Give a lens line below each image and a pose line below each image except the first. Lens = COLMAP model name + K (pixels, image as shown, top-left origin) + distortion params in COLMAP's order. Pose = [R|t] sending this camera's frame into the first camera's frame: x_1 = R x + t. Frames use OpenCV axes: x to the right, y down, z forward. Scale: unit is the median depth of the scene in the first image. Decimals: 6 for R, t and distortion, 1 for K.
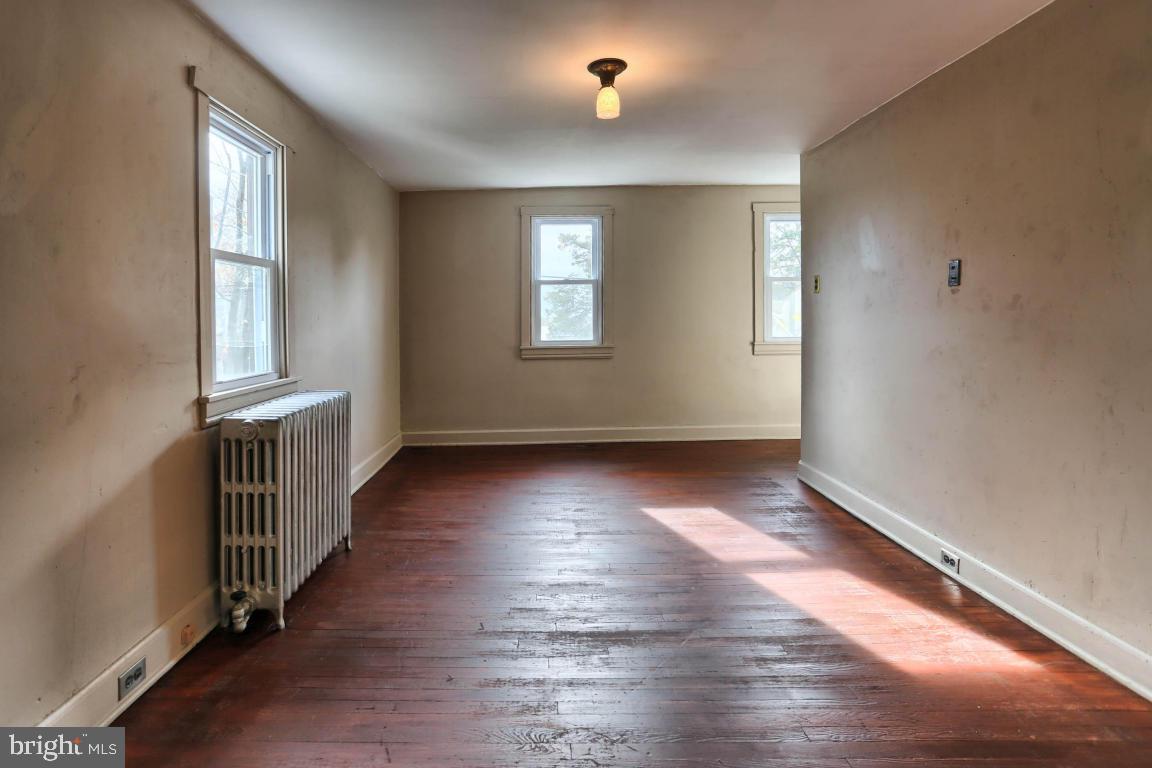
lens RADIAL K [[593.9, 0, 574.5], [0, 593.9, 361.3], [0, 0, 1]] dist [-0.075031, 0.057019]
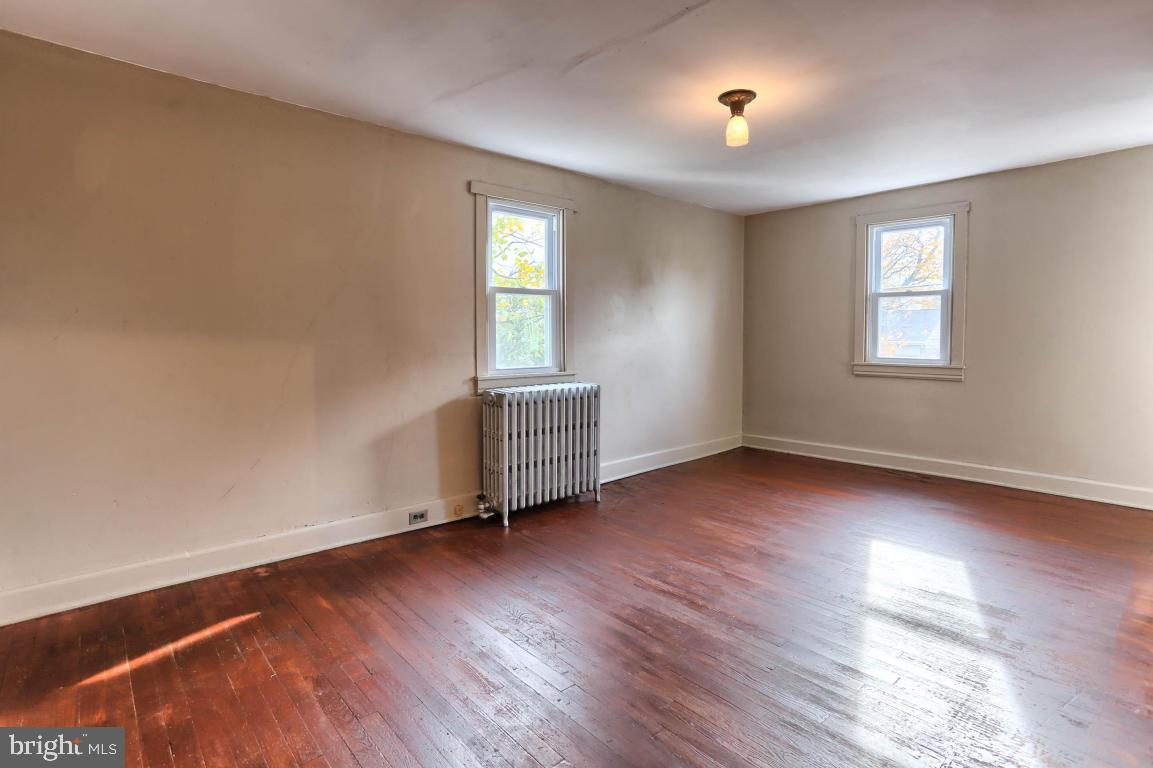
lens RADIAL K [[577.6, 0, 576.9], [0, 577.6, 400.9], [0, 0, 1]] dist [-0.044238, 0.029036]
pose [[0.665497, 0.099134, -0.739788, 0.589403], [-0.062319, 0.995060, 0.077280, -0.011595], [0.743795, -0.005327, 0.668387, 0.071219]]
